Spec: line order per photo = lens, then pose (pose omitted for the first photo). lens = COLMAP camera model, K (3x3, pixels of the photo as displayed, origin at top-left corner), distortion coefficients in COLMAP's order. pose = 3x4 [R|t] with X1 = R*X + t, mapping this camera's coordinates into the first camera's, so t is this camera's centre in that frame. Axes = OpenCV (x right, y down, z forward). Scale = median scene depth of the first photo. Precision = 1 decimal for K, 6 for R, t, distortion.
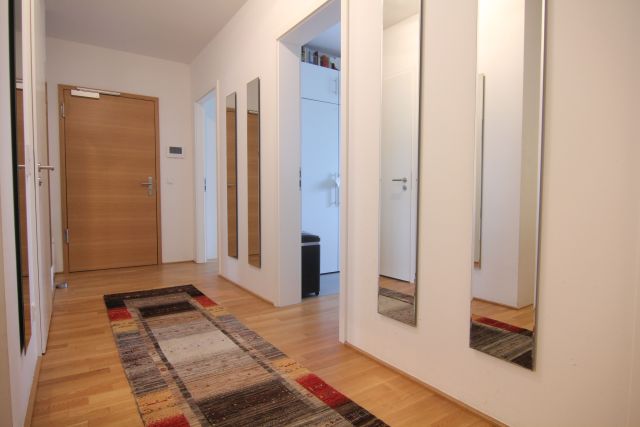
lens RADIAL K [[373.1, 0, 320.0], [0, 373.1, 213.5], [0, 0, 1]] dist [0.002236, 0.000525]
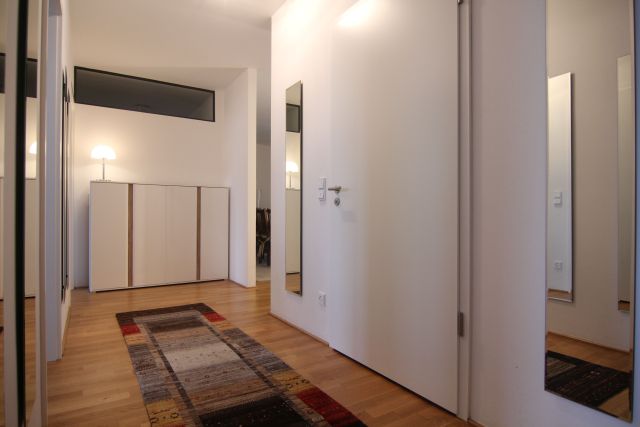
lens RADIAL K [[373.1, 0, 320.0], [0, 373.1, 213.5], [0, 0, 1]] dist [0.002236, 0.000525]
pose [[-0.999323, -0.017648, 0.032288, -0.647731], [-0.016840, 0.999543, 0.025111, -0.073382], [-0.032717, 0.024550, -0.999163, 1.914302]]
